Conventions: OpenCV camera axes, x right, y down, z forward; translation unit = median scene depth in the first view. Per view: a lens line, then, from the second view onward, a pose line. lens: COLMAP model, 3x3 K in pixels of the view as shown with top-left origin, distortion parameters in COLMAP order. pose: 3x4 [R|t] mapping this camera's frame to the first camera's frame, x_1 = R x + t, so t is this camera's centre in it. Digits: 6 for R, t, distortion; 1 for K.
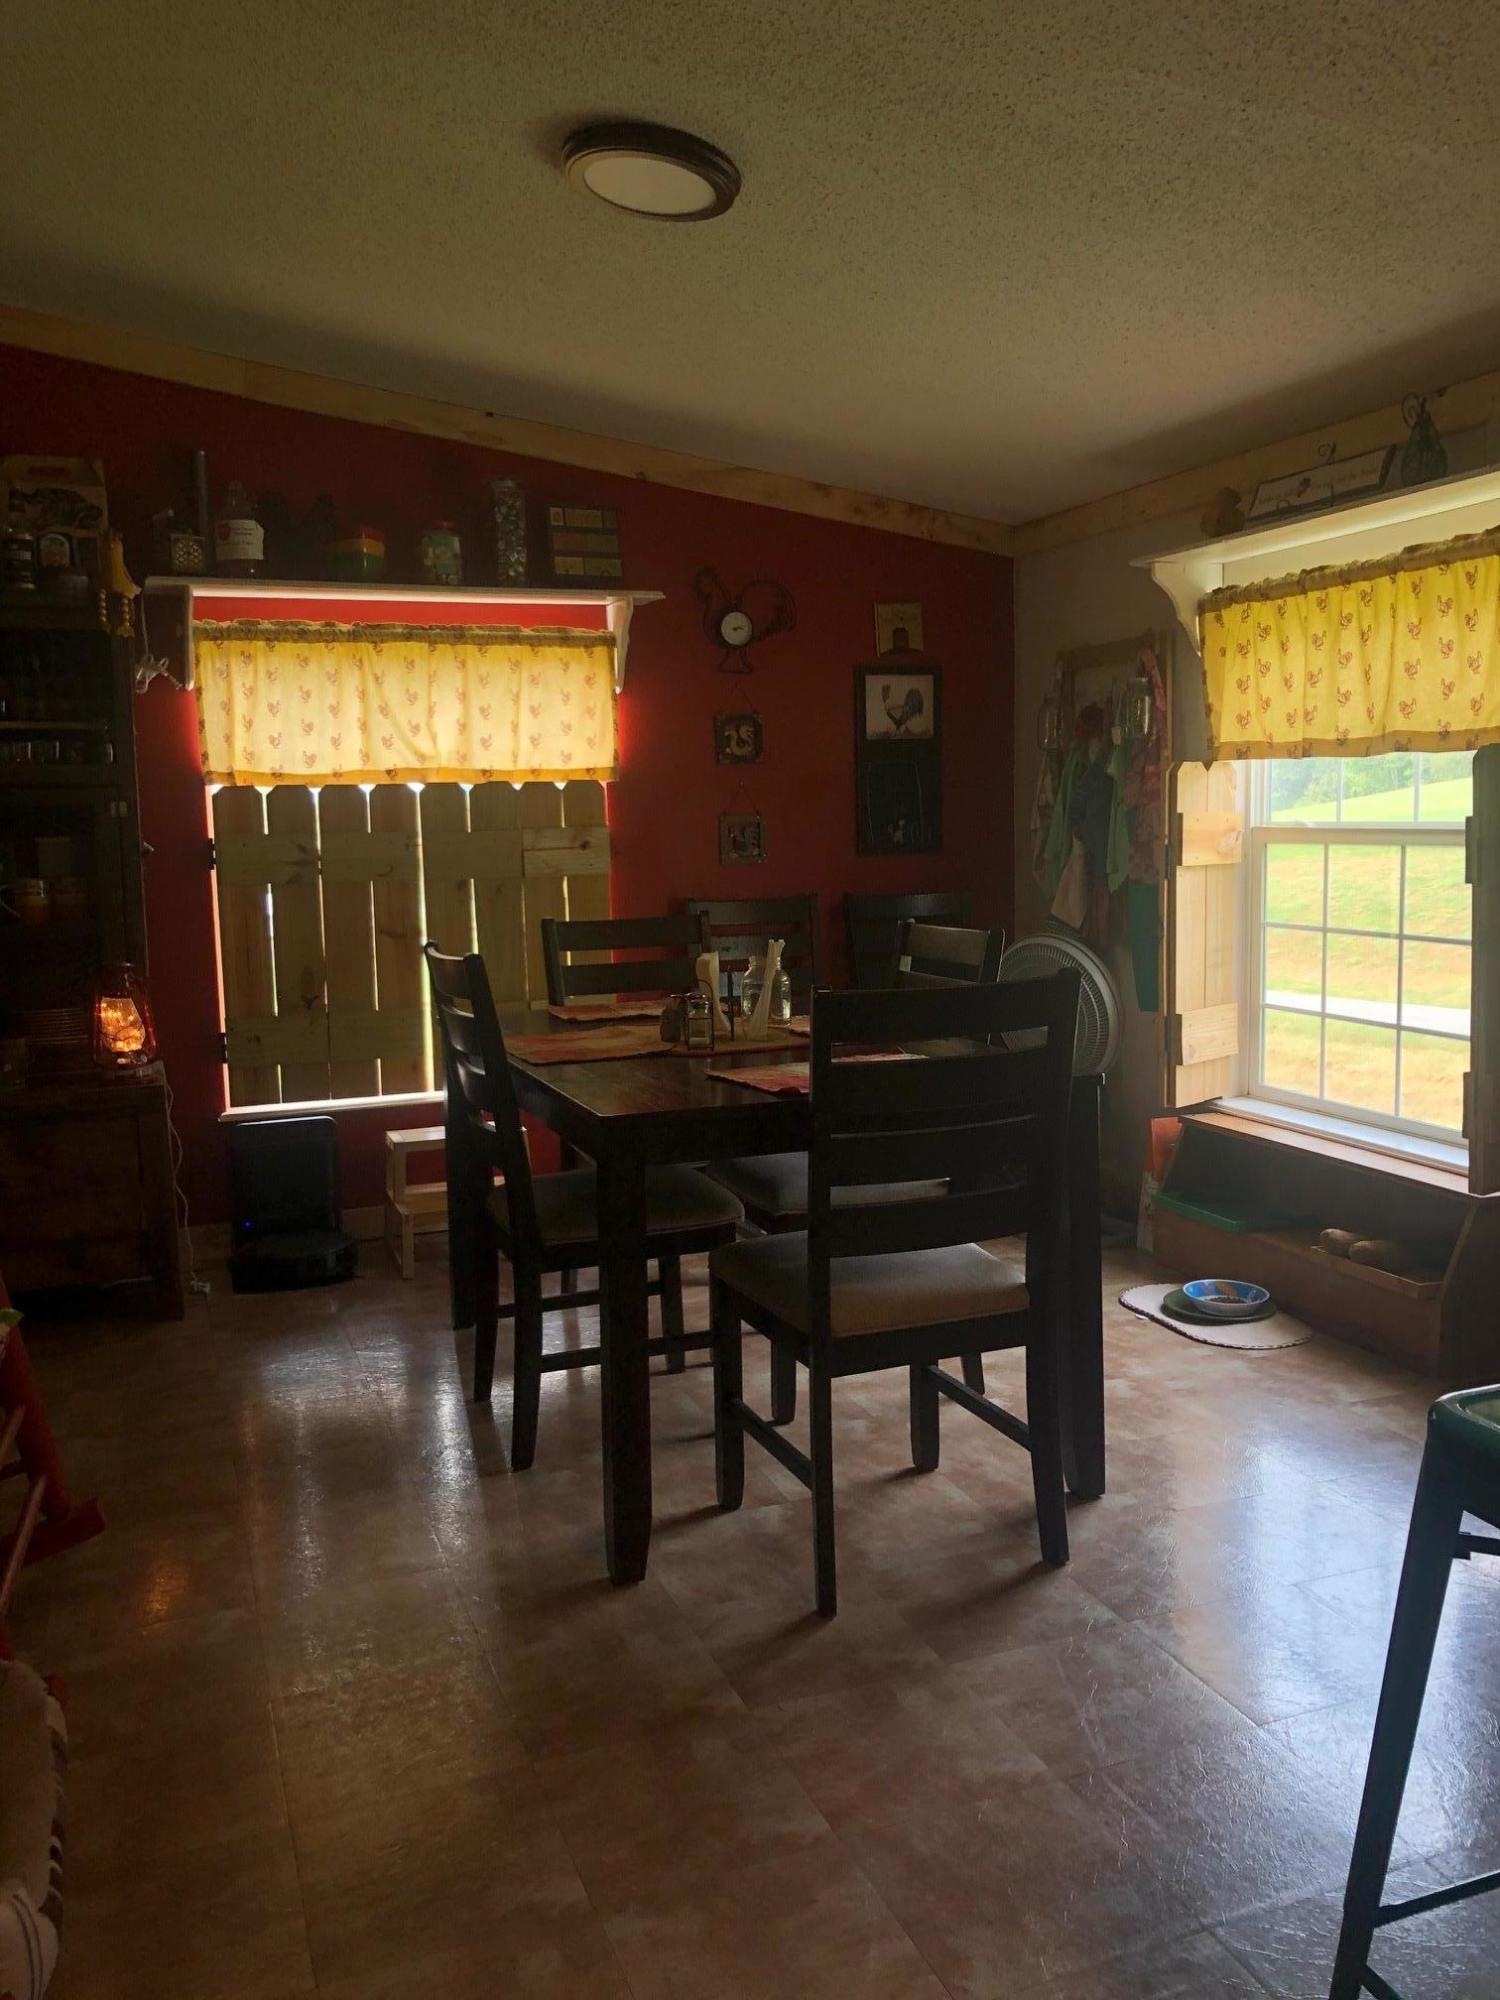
lens RADIAL K [[1674.3, 0, 768.1], [0, 1674.3, 990.9], [0, 0, 1]] dist [0.024486, -0.030926]
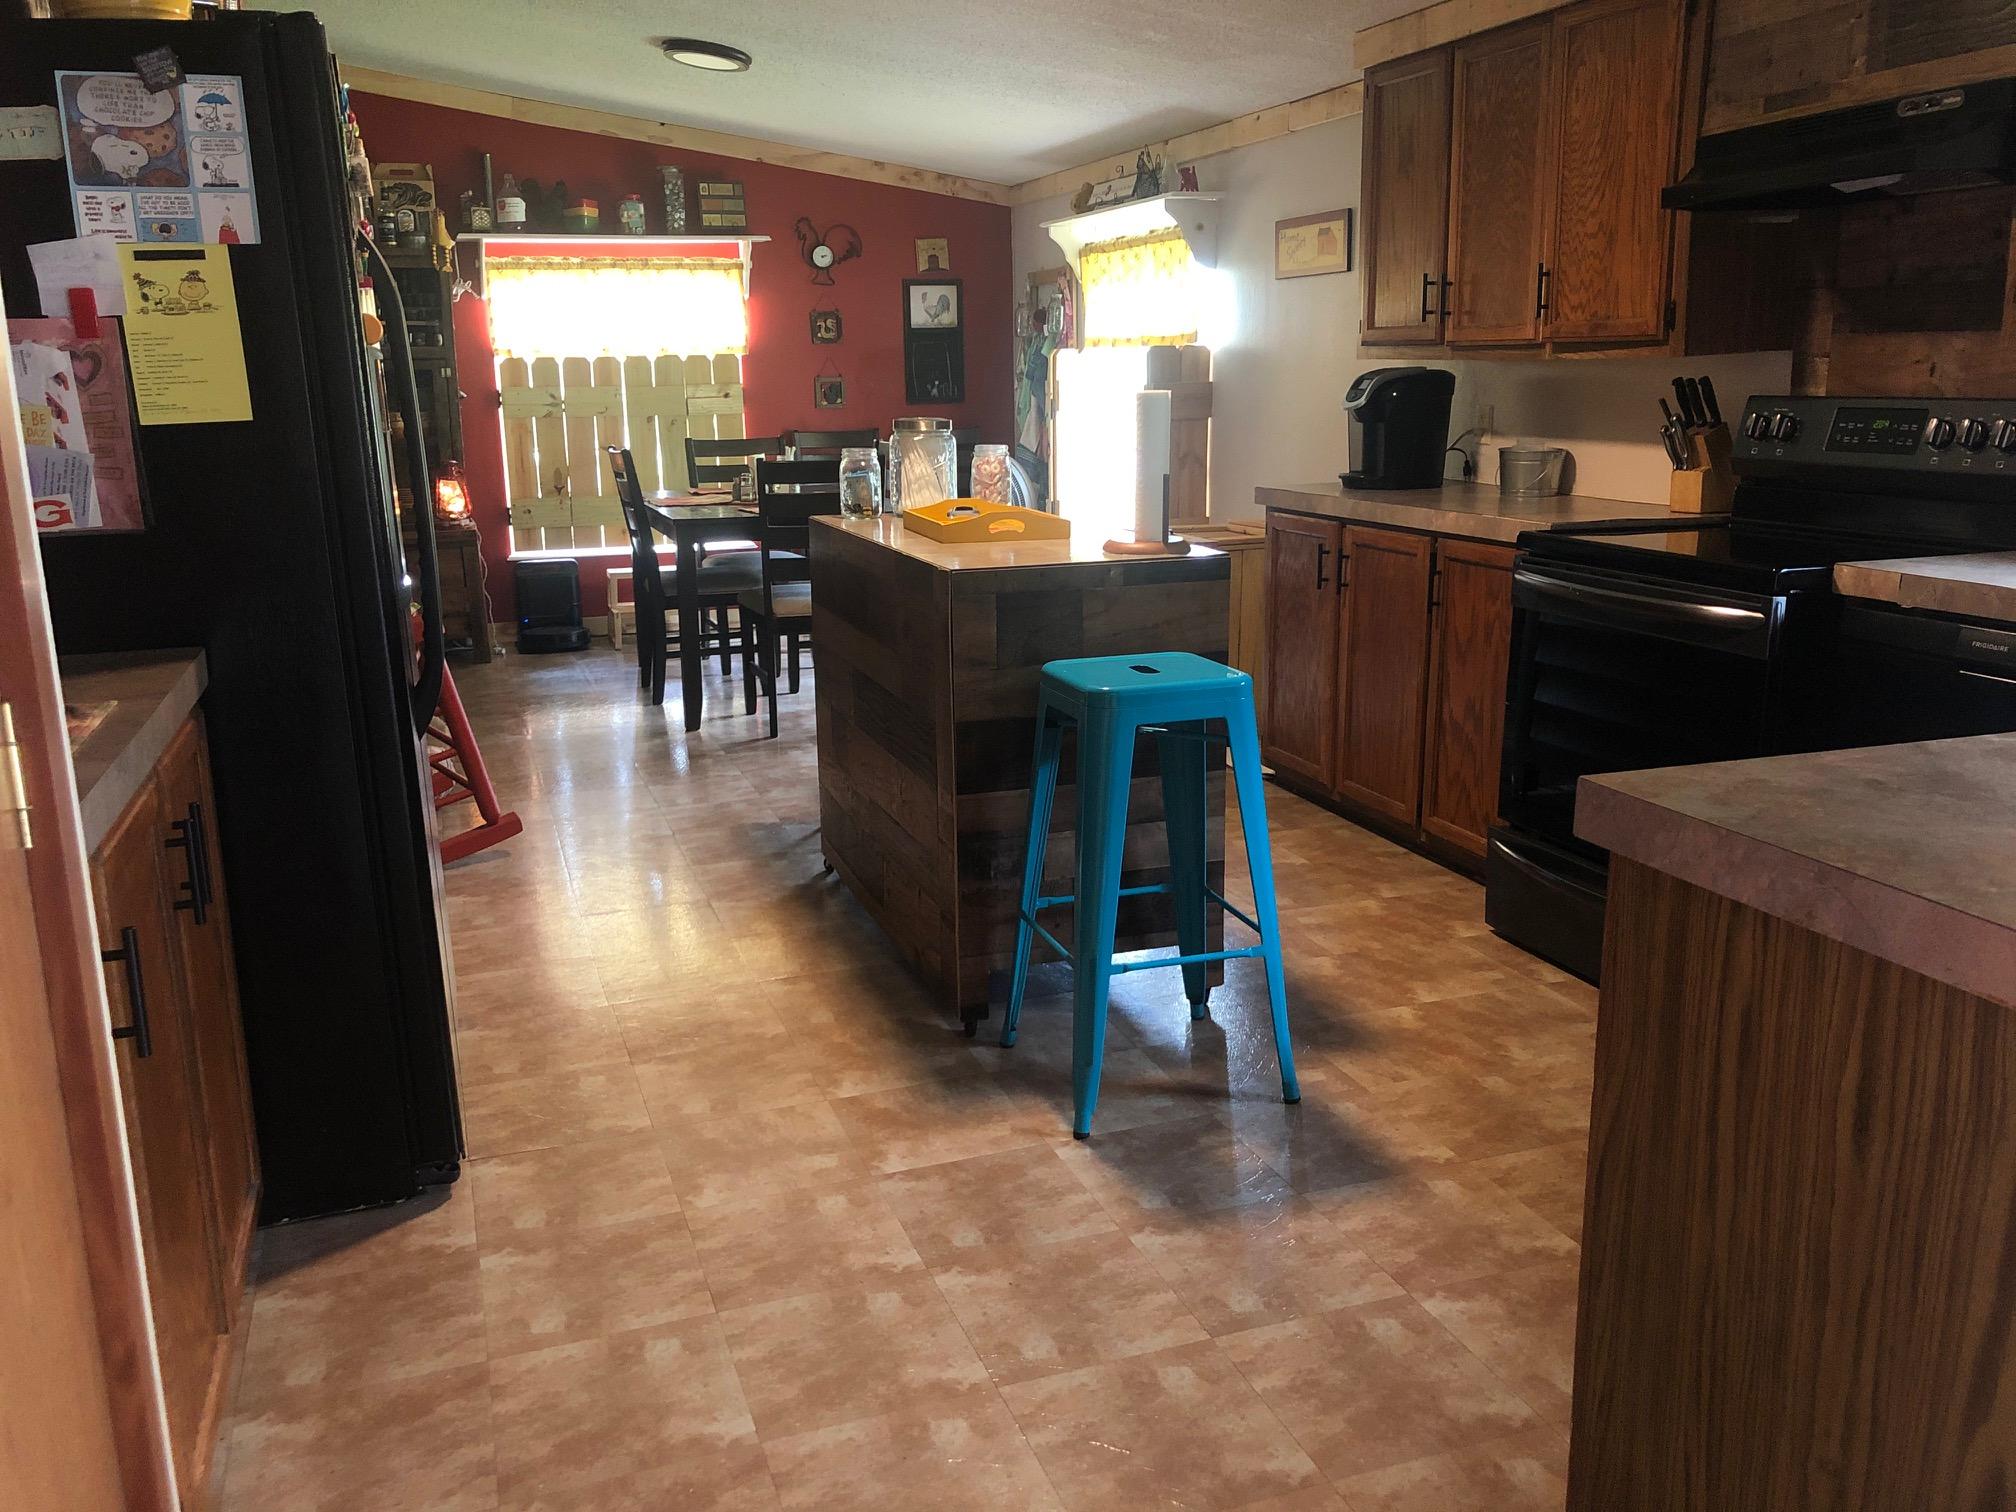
lens RADIAL K [[1687.7, 0, 997.4], [0, 1687.7, 762.5], [0, 0, 1]] dist [0.024486, -0.030926]
pose [[0.999011, 0.017327, -0.040951, 0.239895], [-0.012014, 0.991880, 0.126608, 0.058736], [0.042812, -0.125991, 0.991107, -0.698003]]
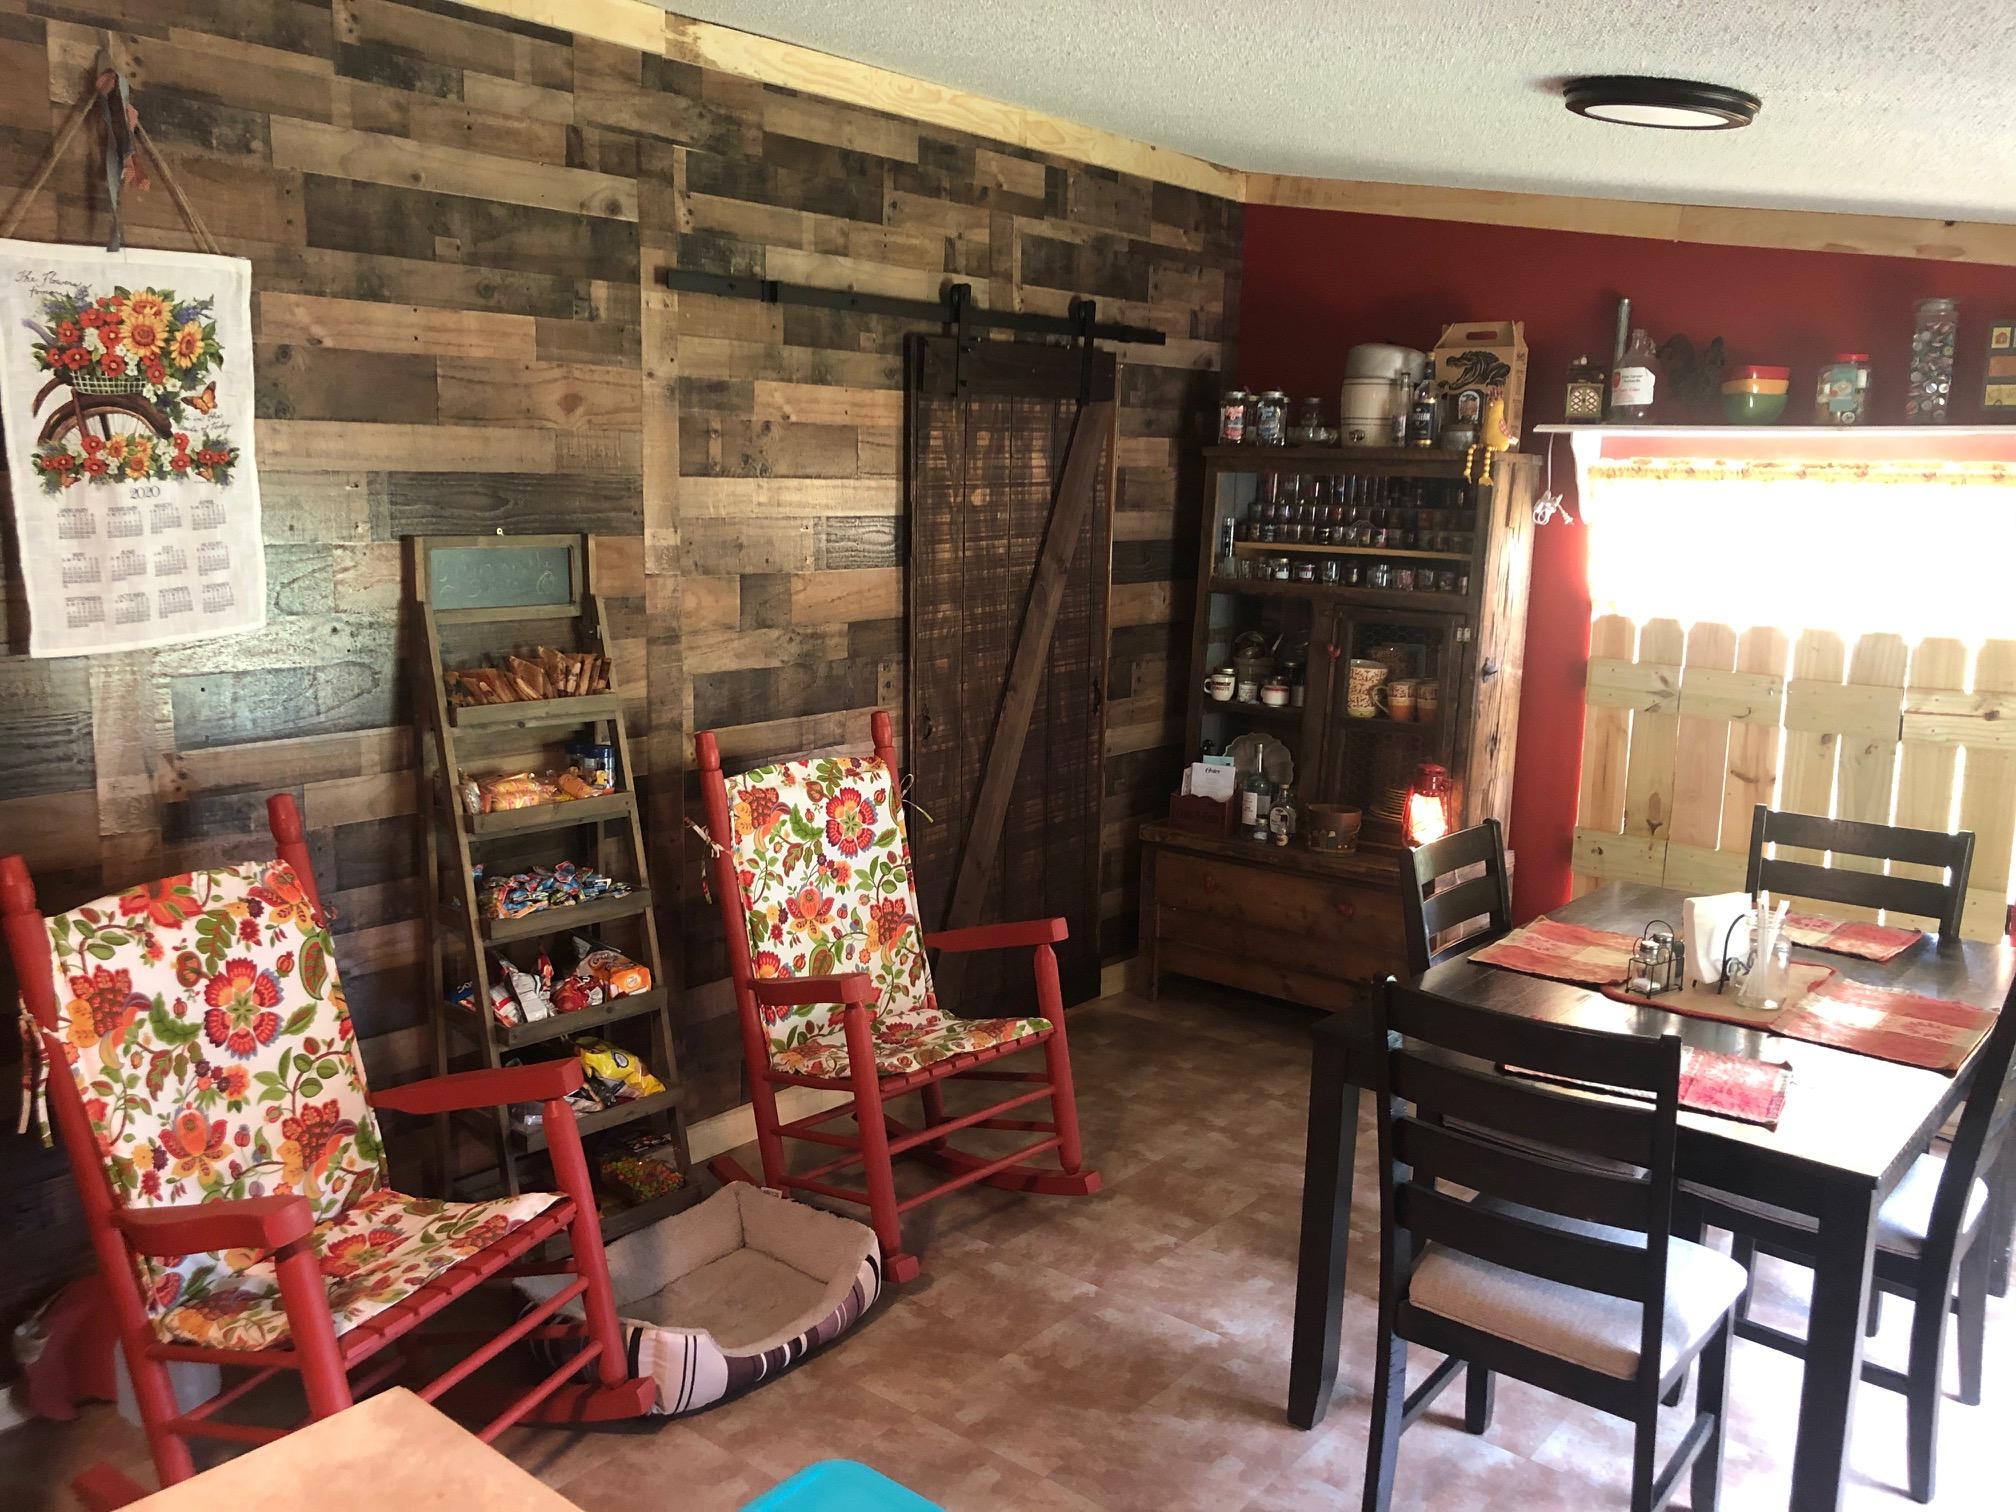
lens RADIAL K [[1687.7, 0, 1018.3], [0, 1687.7, 754.8], [0, 0, 1]] dist [0.024486, -0.030926]
pose [[0.482781, 0.183425, -0.856317, 0.422518], [-0.123659, 0.982300, 0.140694, -0.135459], [0.866967, 0.037967, 0.496918, 0.142360]]
